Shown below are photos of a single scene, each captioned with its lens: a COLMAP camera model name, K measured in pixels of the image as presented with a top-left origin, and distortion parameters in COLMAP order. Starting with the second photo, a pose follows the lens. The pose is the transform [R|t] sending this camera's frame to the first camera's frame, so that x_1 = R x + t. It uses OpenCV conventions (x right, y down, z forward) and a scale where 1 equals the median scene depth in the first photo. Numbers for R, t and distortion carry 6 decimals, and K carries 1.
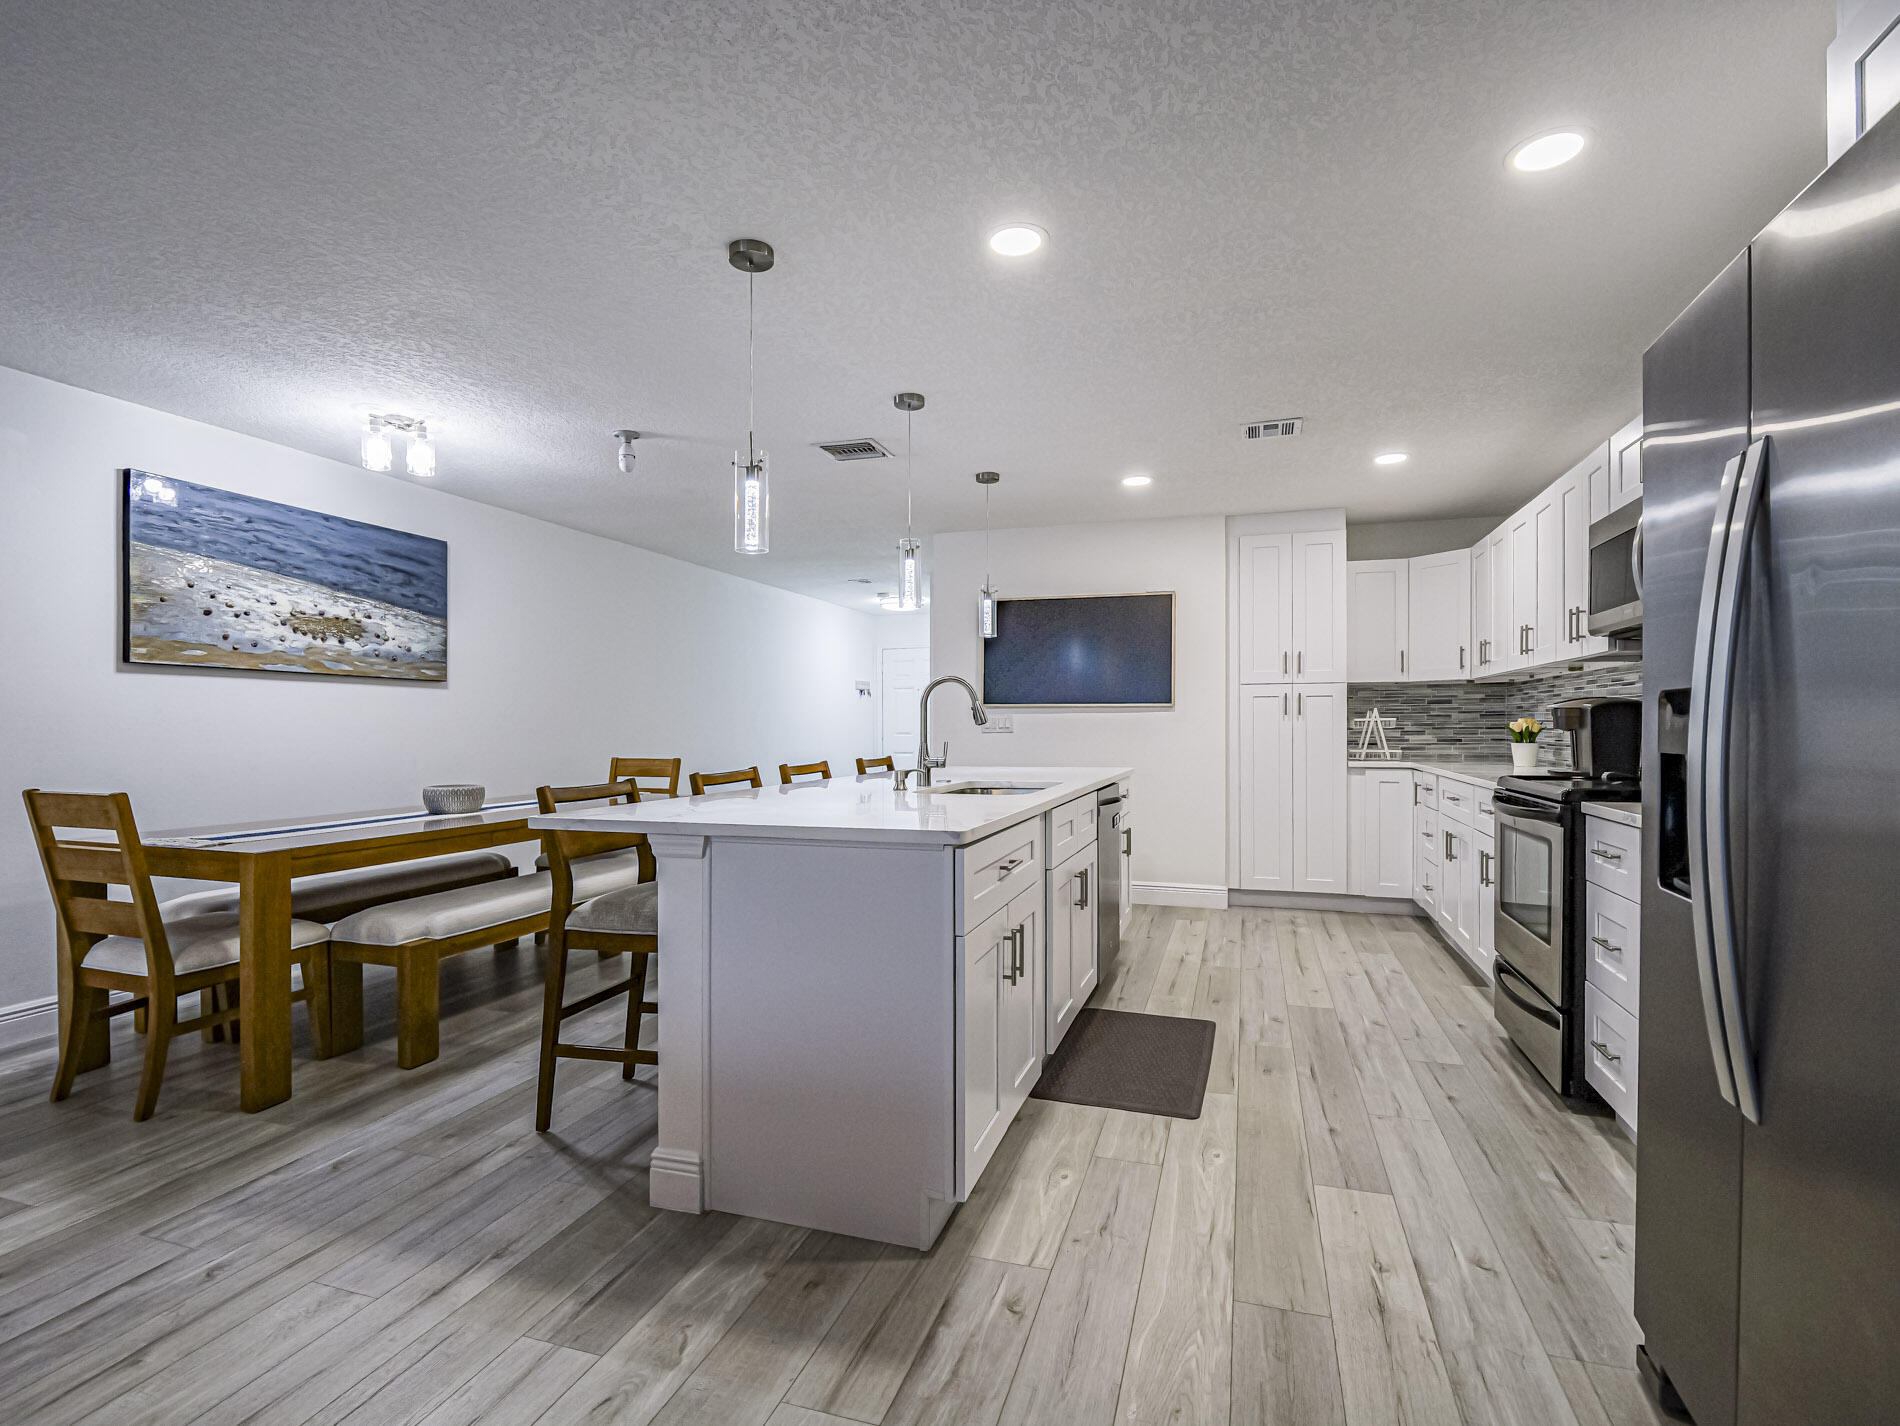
lens RADIAL K [[915.2, 0, 942.9], [0, 915.2, 726.9], [0, 0, 1]] dist [-0.018272, -0.001970]
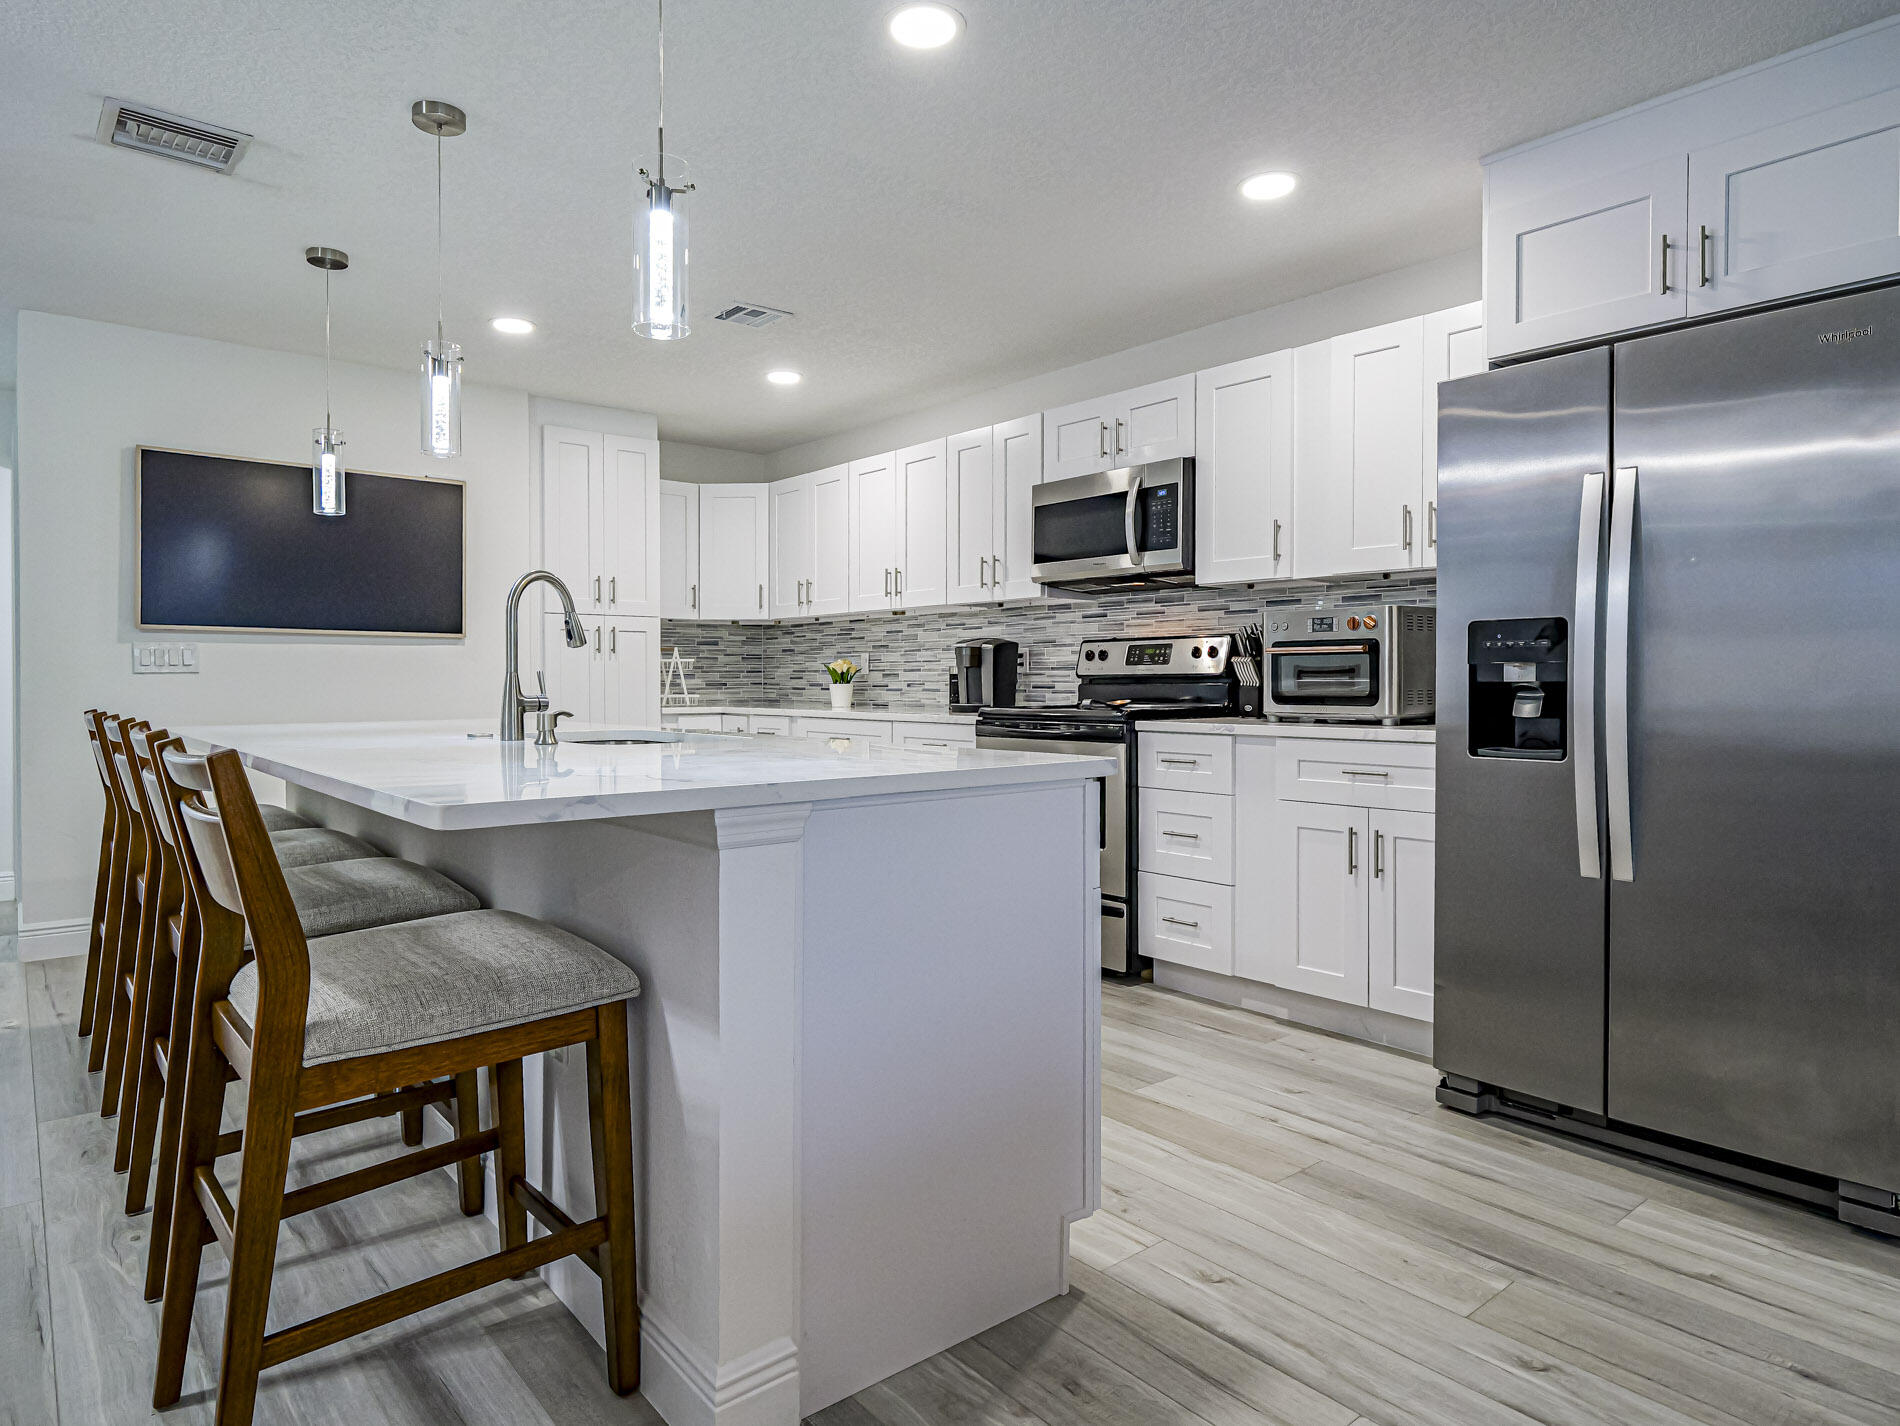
lens RADIAL K [[1133.0, 0, 920.4], [0, 1133.0, 696.3], [0, 0, 1]] dist [-0.002501, -0.000867]
pose [[0.543360, -0.010476, 0.839435, -1.348222], [0.002755, 0.999939, 0.010697, 0.065045], [-0.839496, -0.003500, 0.543355, 0.843398]]
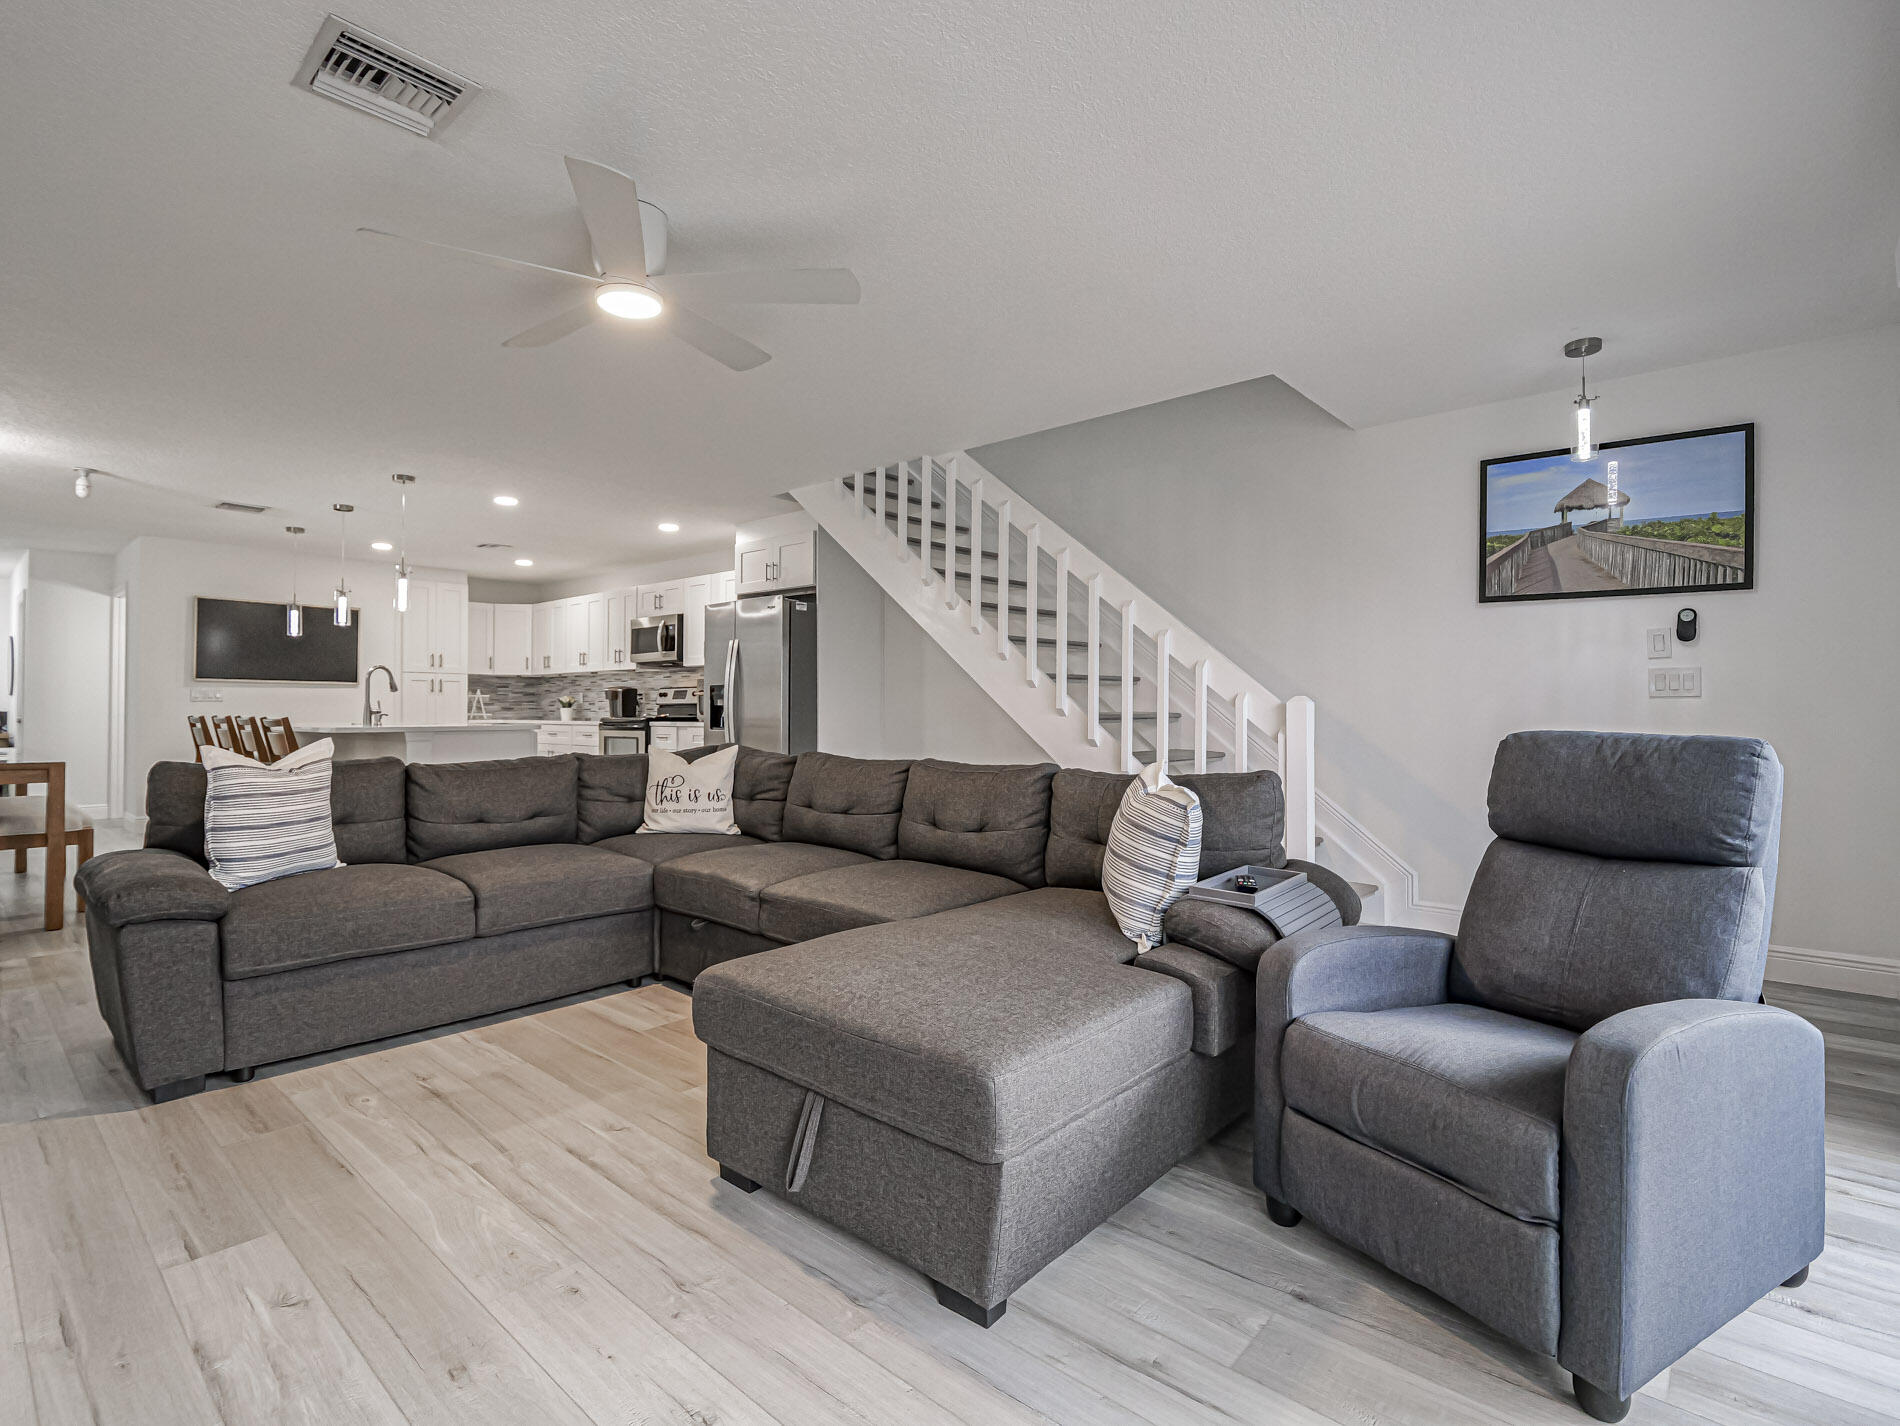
lens RADIAL K [[915.2, 0, 942.8], [0, 915.2, 707.6], [0, 0, 1]] dist [-0.018272, -0.001970]
pose [[0.392600, 0.005855, 0.919691, -3.178986], [0.001122, 0.999976, -0.006845, 0.110974], [-0.919709, 0.003719, 0.392584, -1.991796]]
